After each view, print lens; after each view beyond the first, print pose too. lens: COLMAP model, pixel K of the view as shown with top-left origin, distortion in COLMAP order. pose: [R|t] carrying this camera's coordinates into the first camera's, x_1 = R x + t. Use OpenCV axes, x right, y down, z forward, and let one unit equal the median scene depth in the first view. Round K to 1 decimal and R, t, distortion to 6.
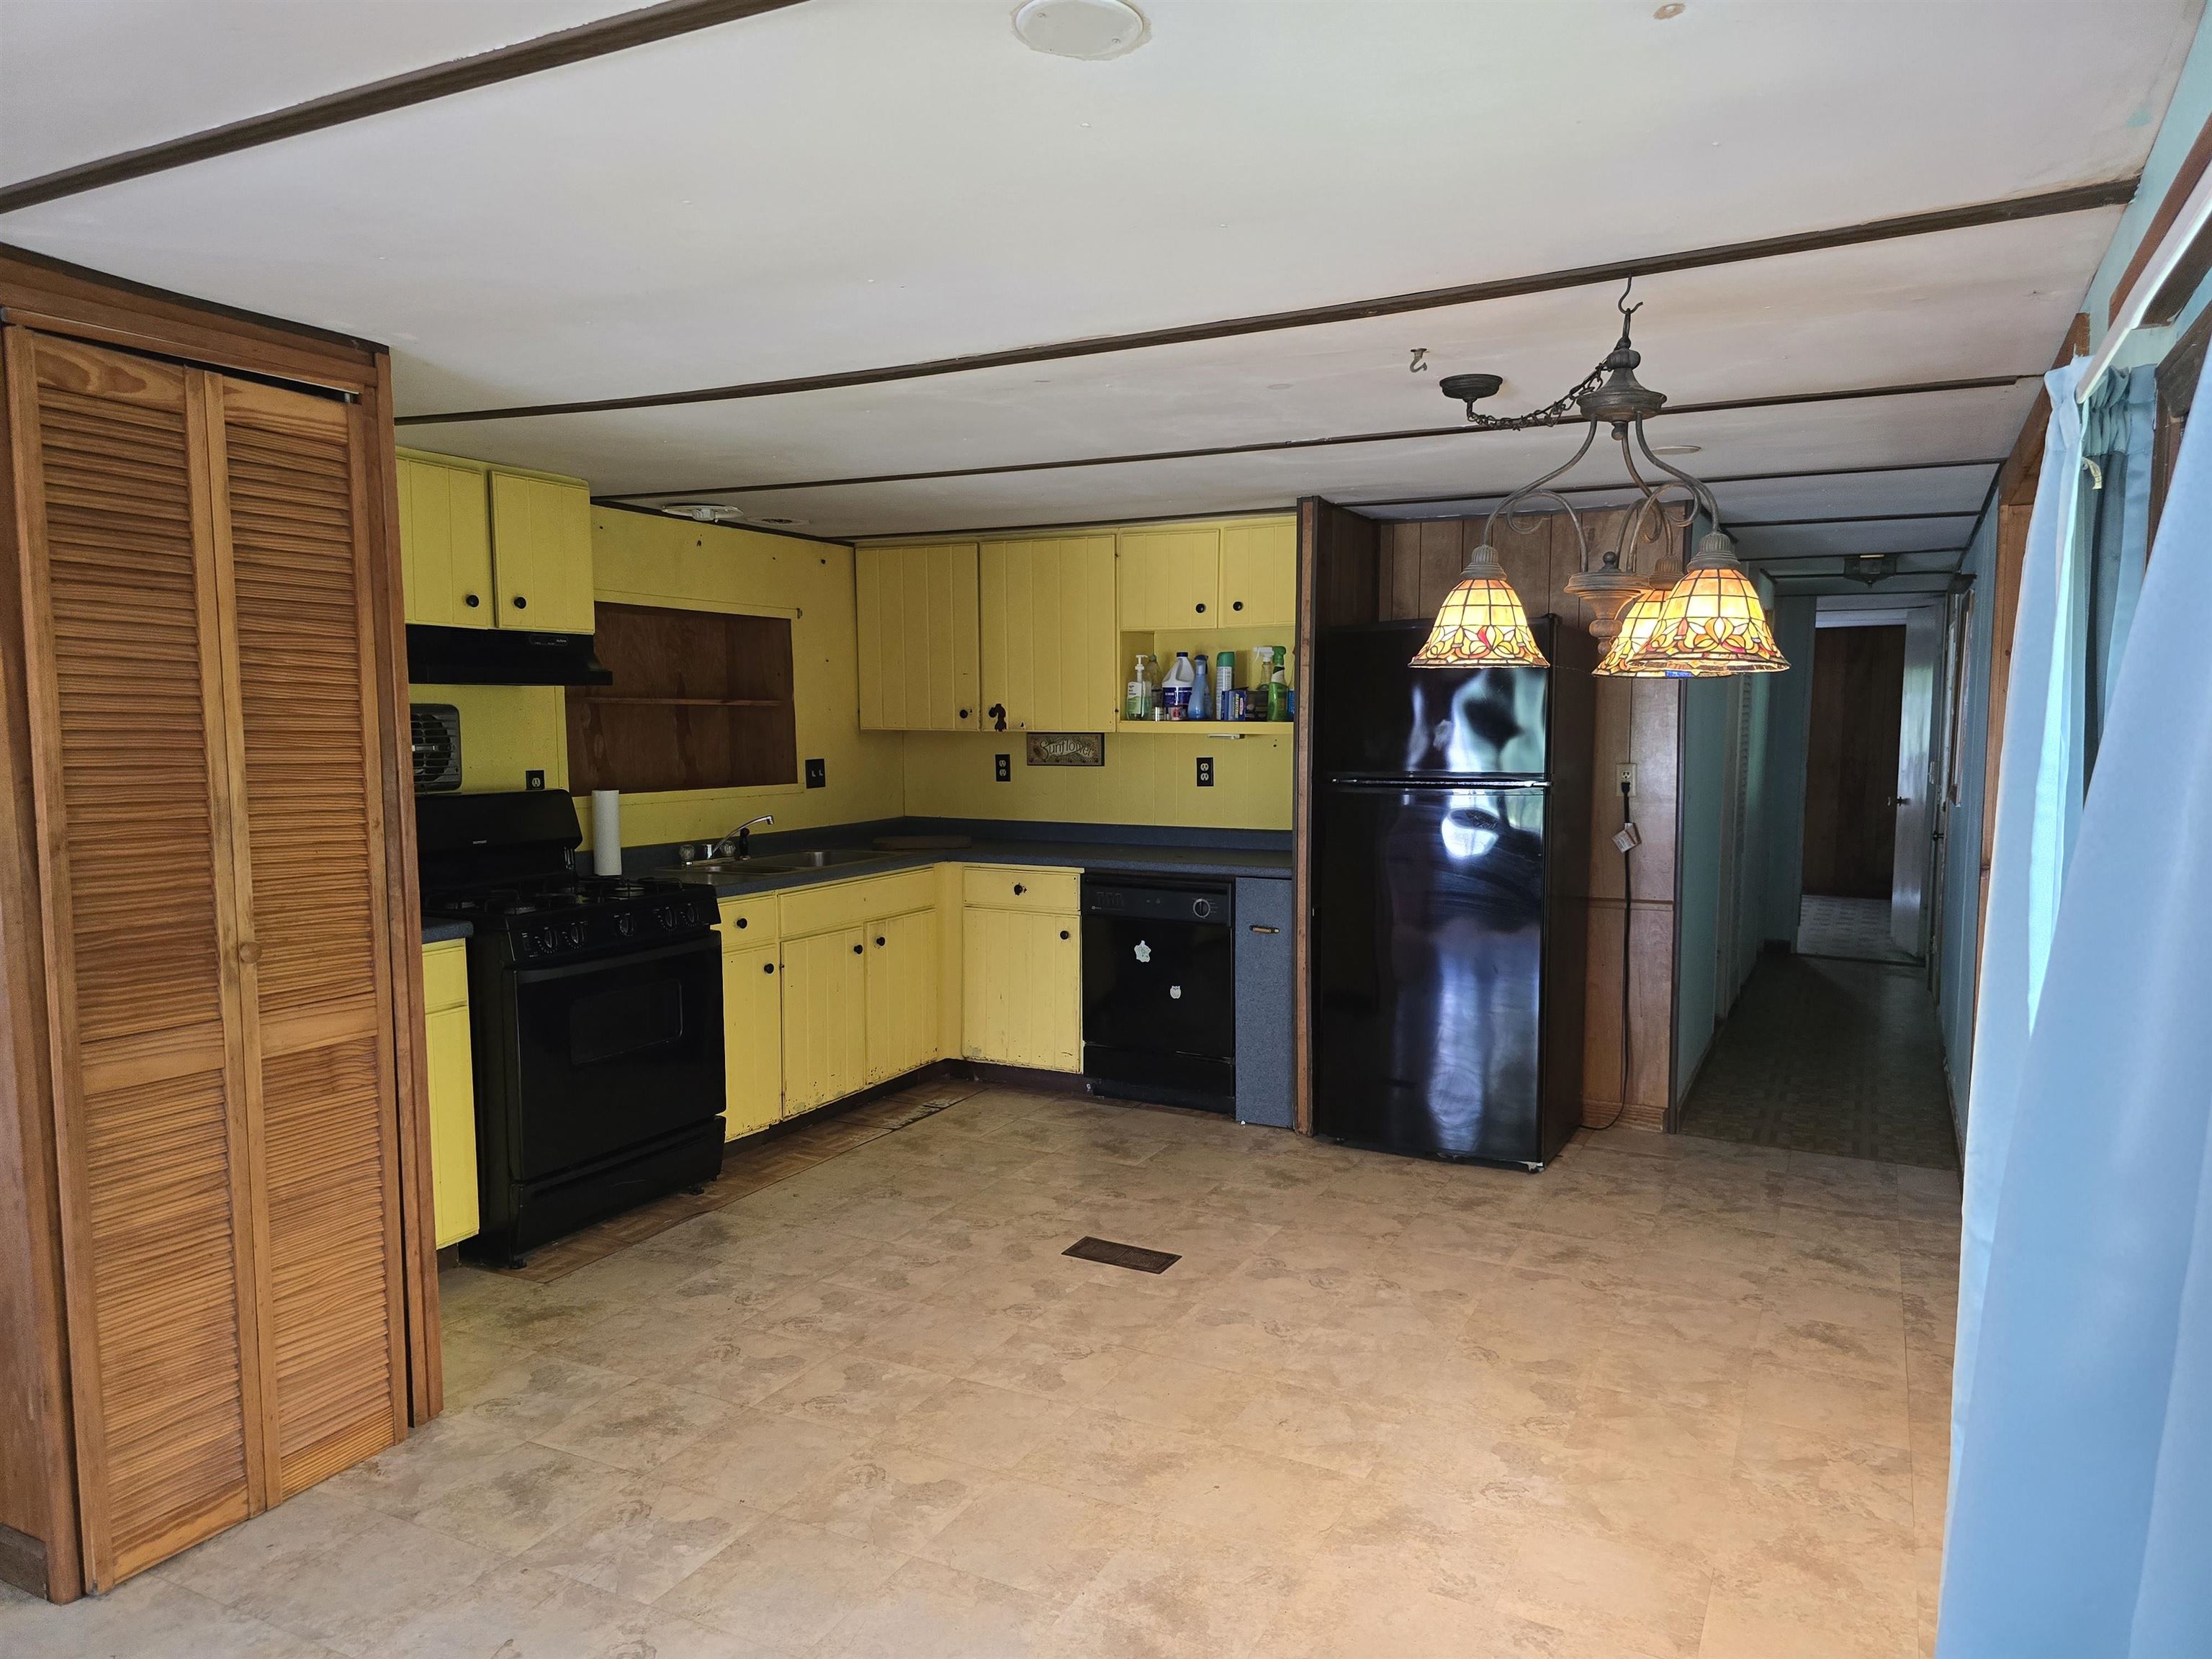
lens RADIAL K [[1480.5, 0, 1109.9], [0, 1480.5, 839.4], [0, 0, 1]] dist [0.059670, -0.047107]
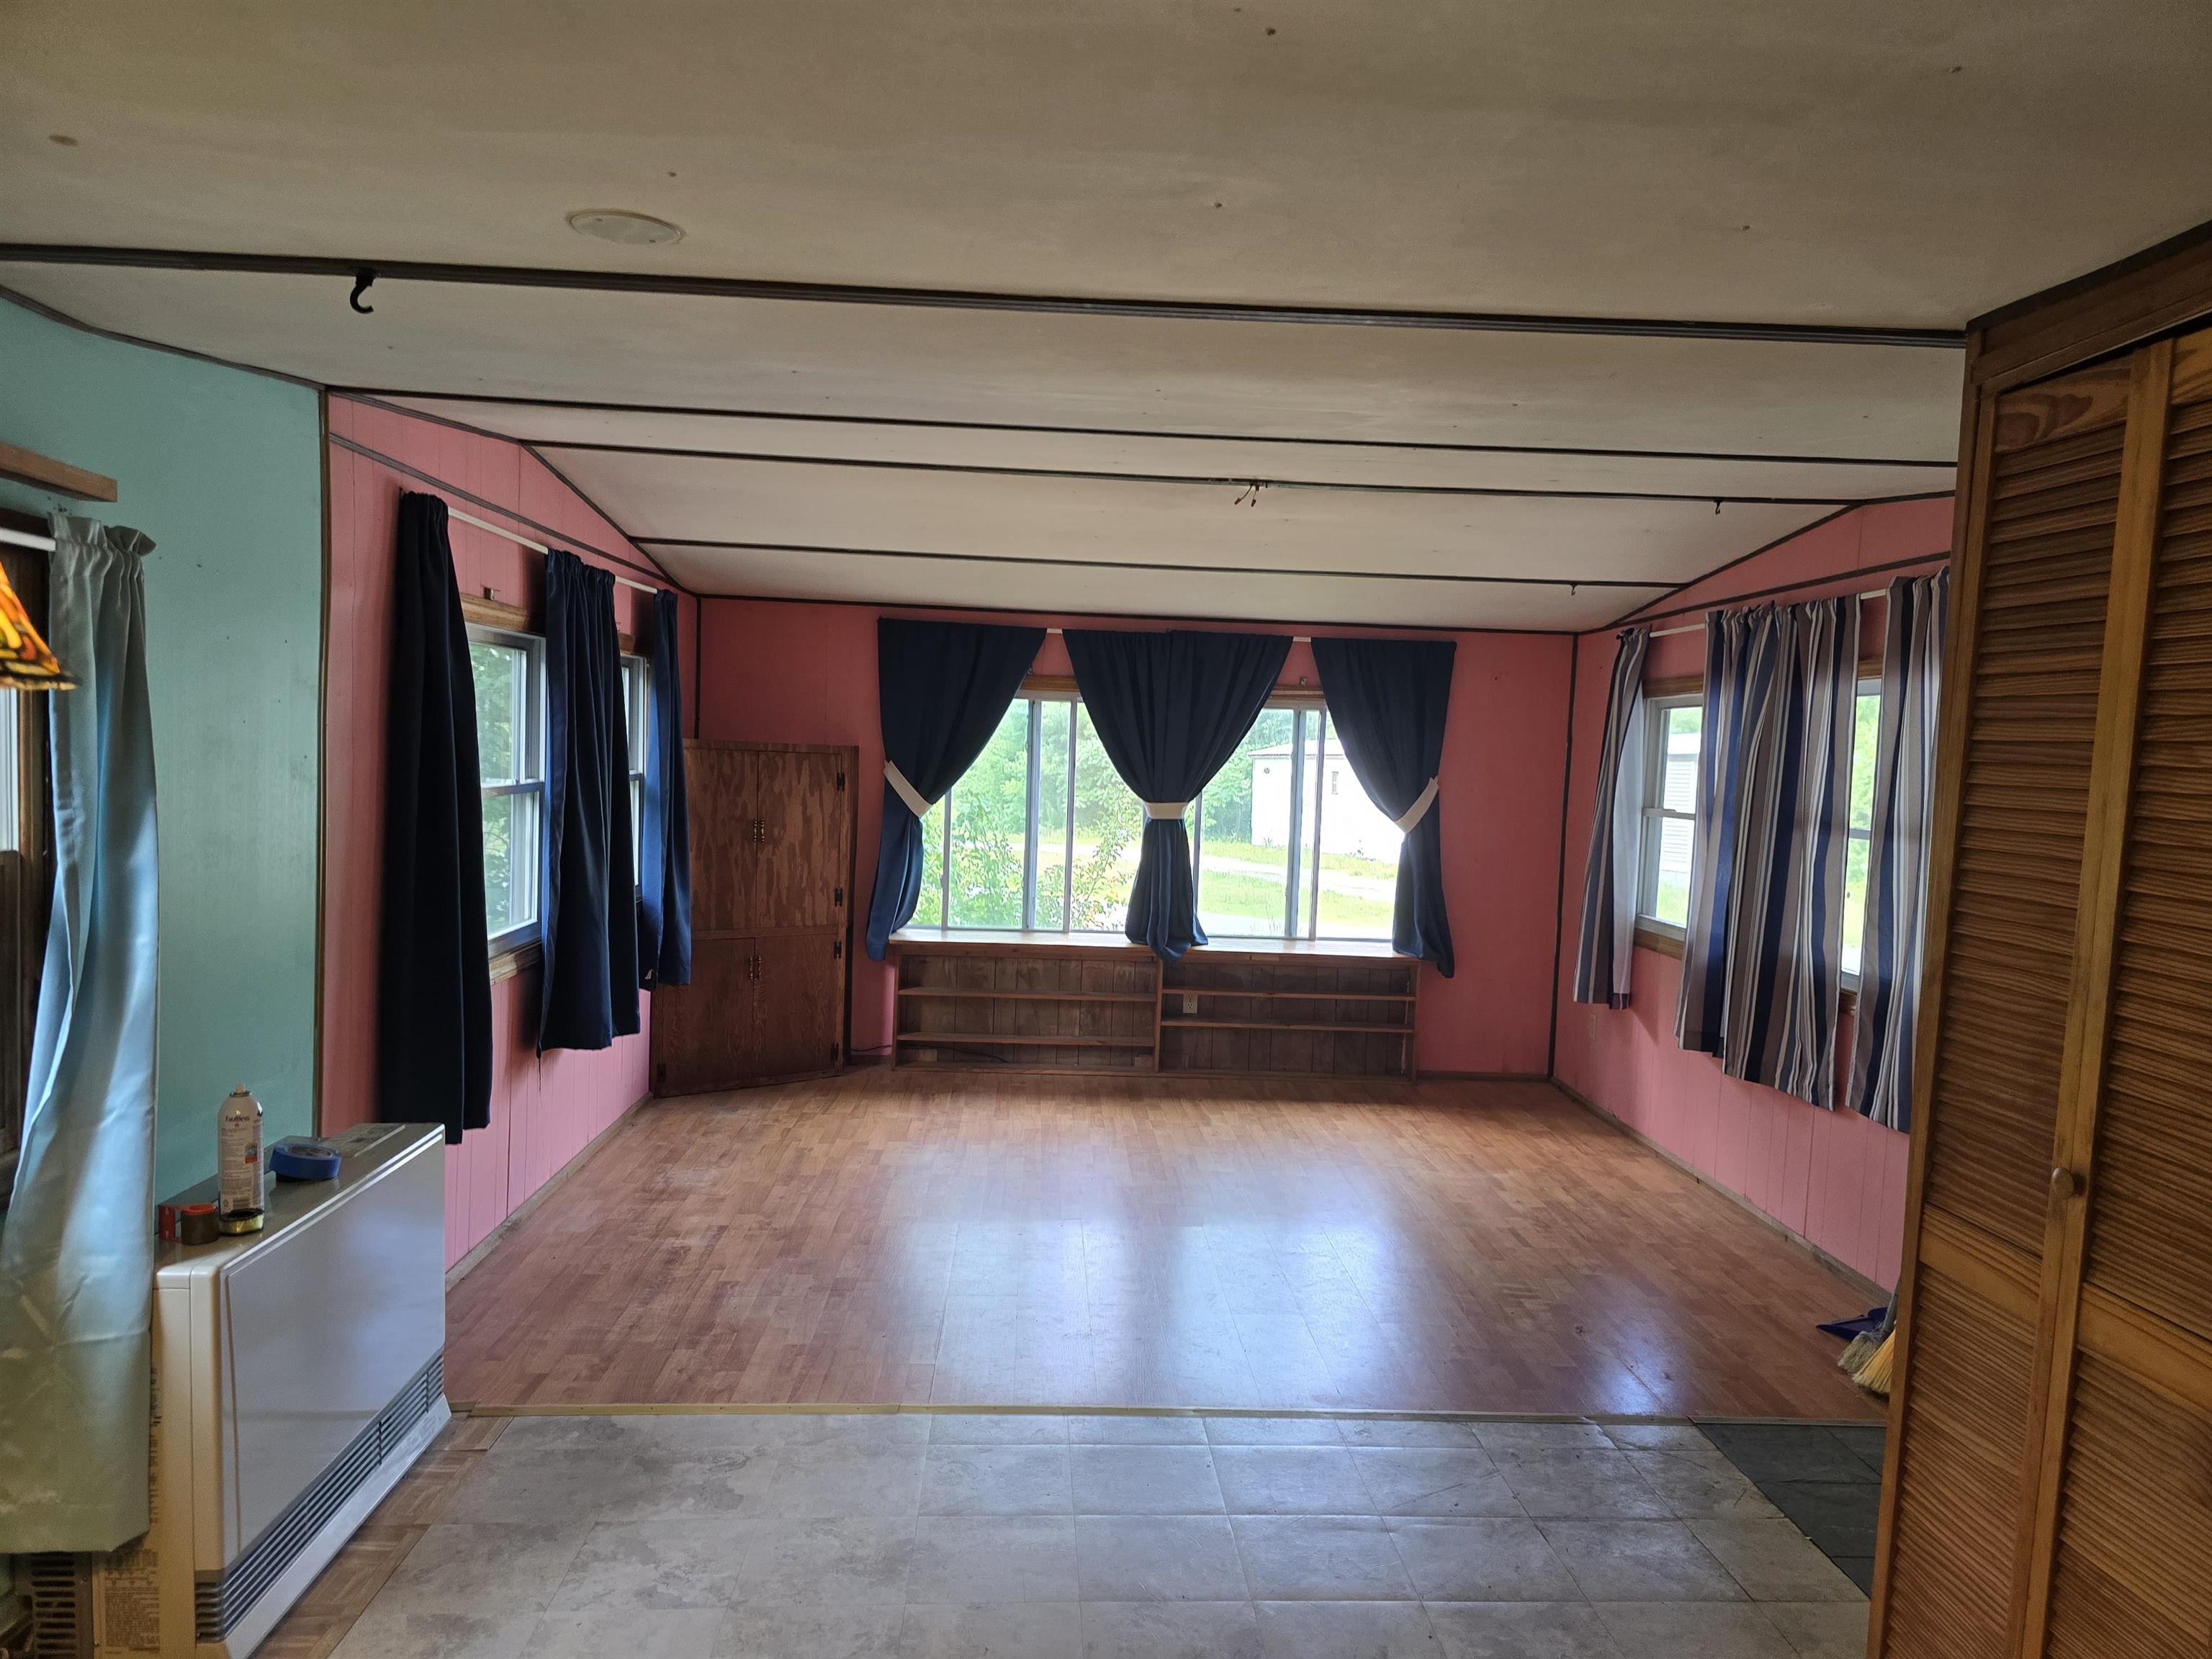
lens RADIAL K [[1480.5, 0, 1100.8], [0, 1480.5, 839.5], [0, 0, 1]] dist [0.059670, -0.047107]
pose [[-0.866665, -0.006611, -0.498847, 0.097515], [-0.076923, 0.989726, 0.120523, -0.080958], [0.492925, 0.142826, -0.858269, 0.846893]]
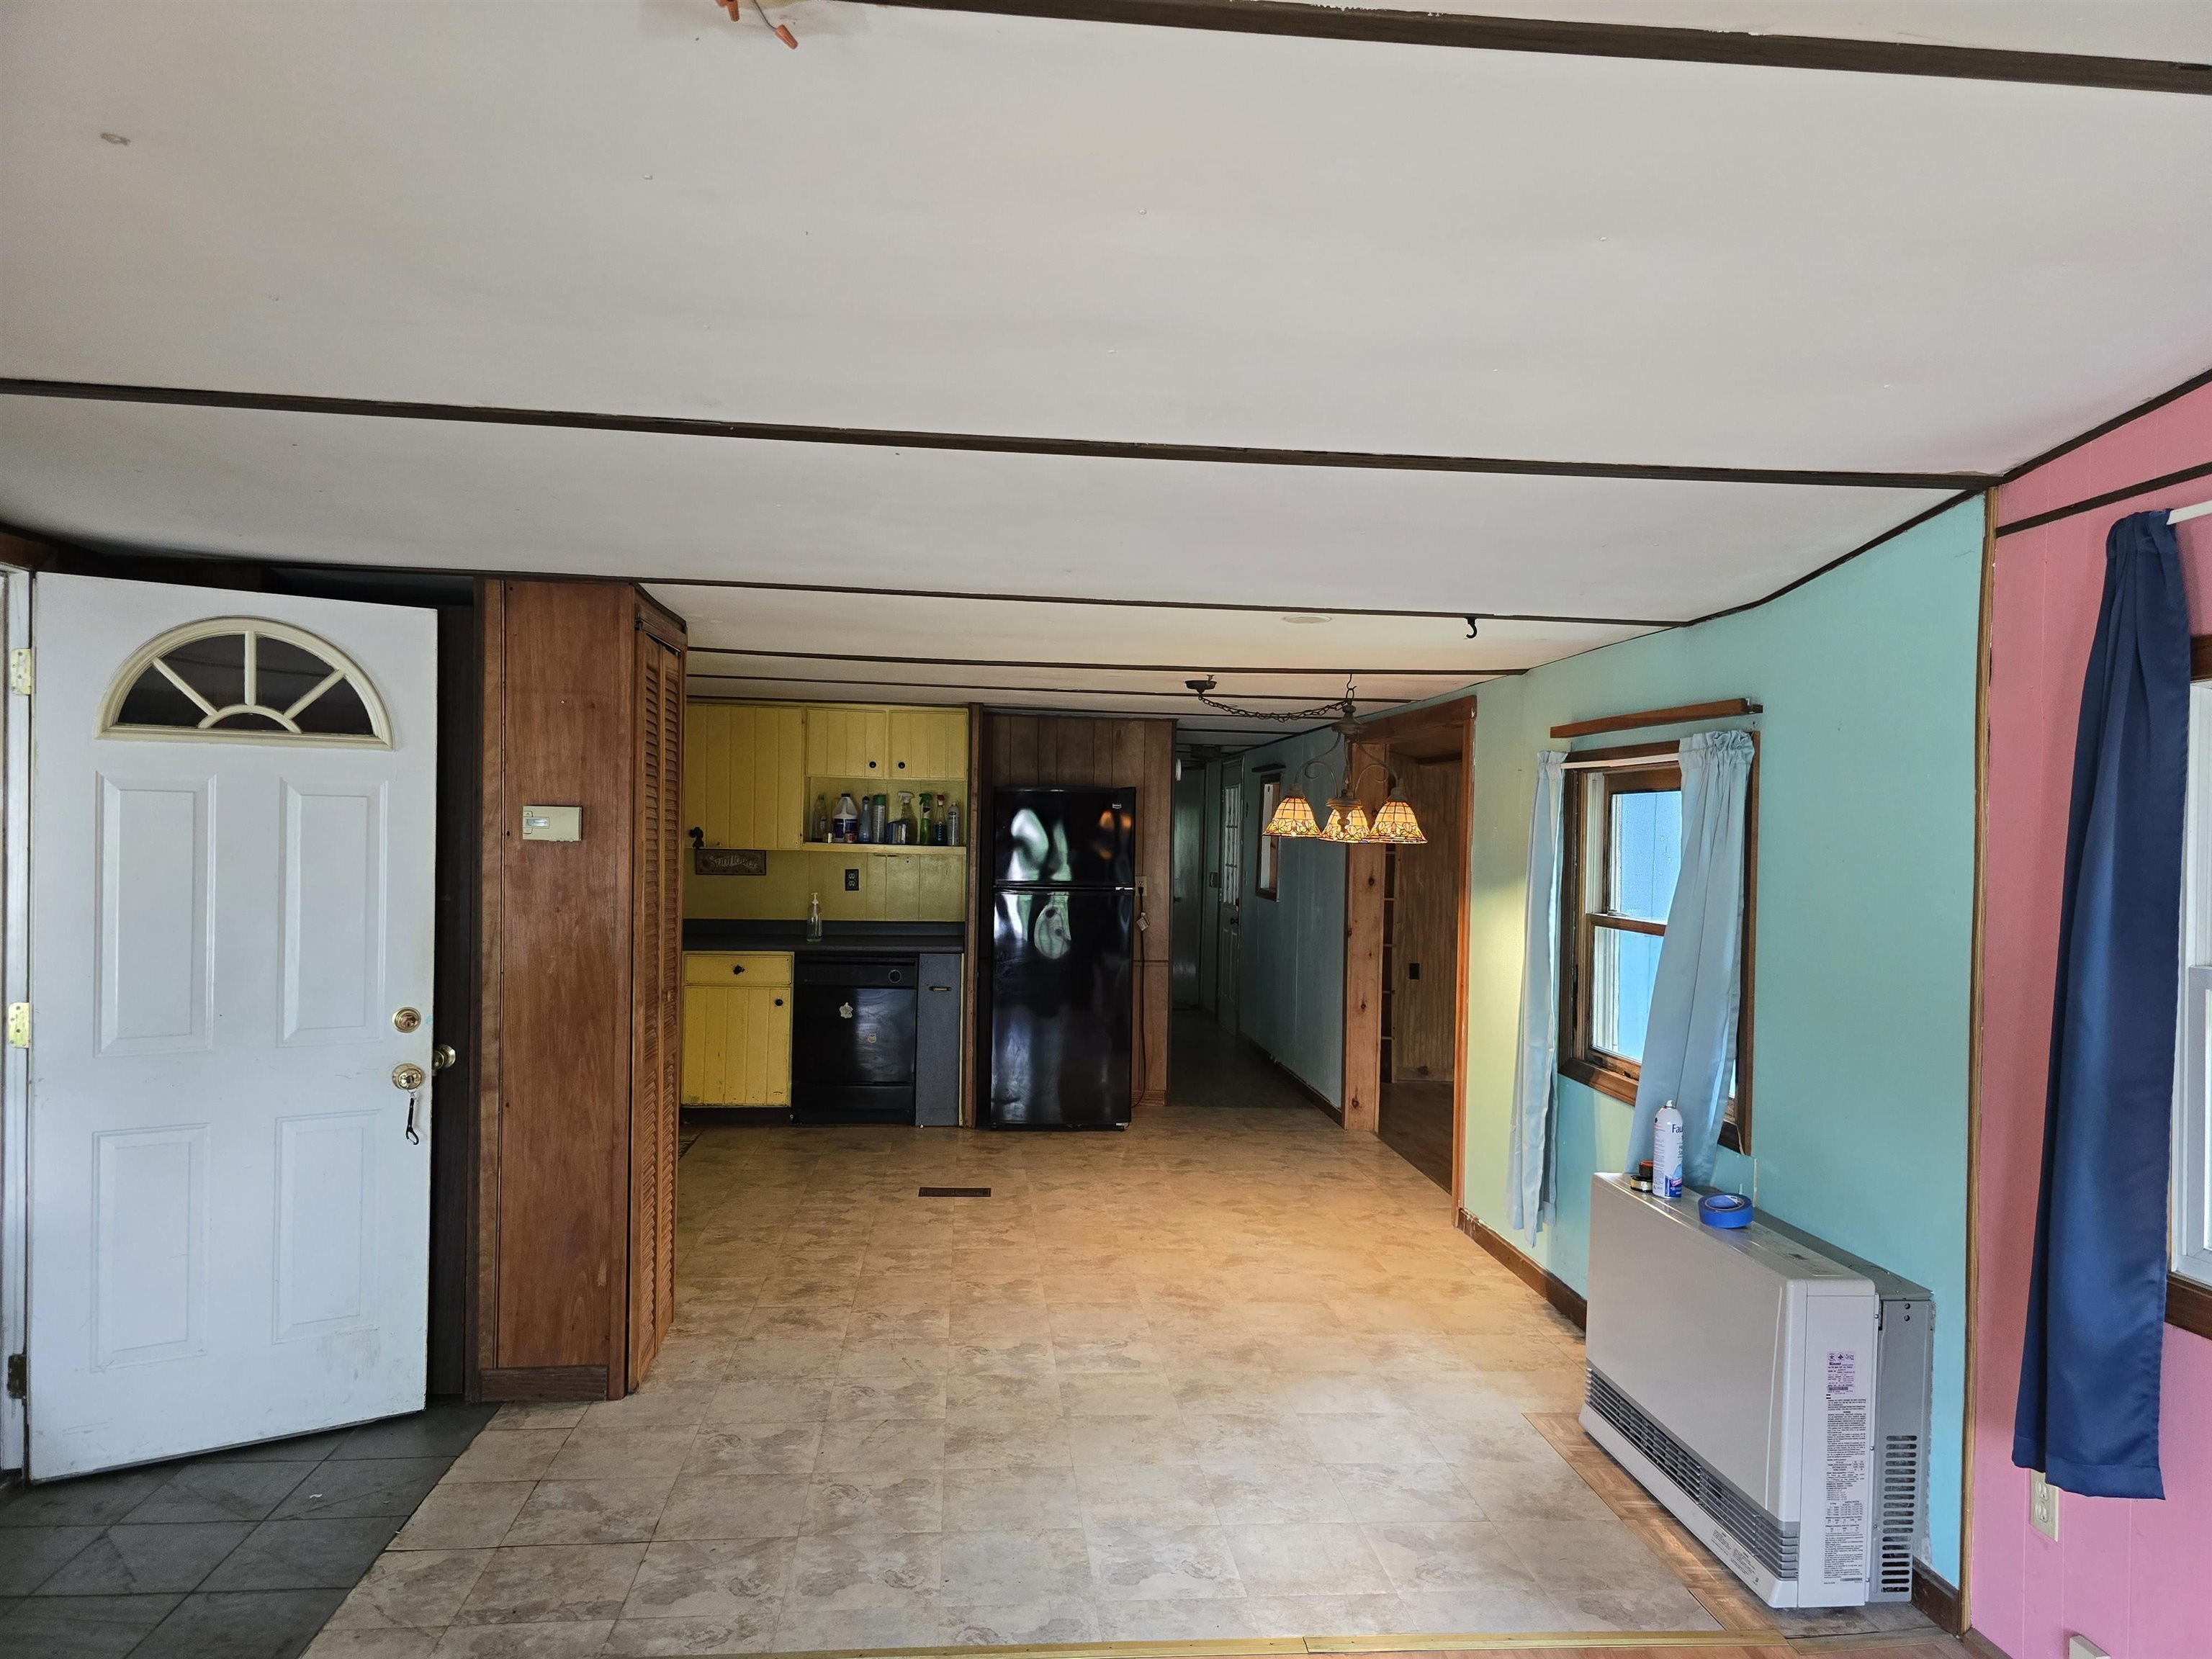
lens RADIAL K [[1480.5, 0, 1102.2], [0, 1480.5, 848.9], [0, 0, 1]] dist [0.059670, -0.047107]
pose [[0.847256, 0.009841, 0.531093, -0.647361], [0.022898, 0.998222, -0.055025, 0.008854], [-0.530691, 0.058781, 0.845525, -0.392750]]
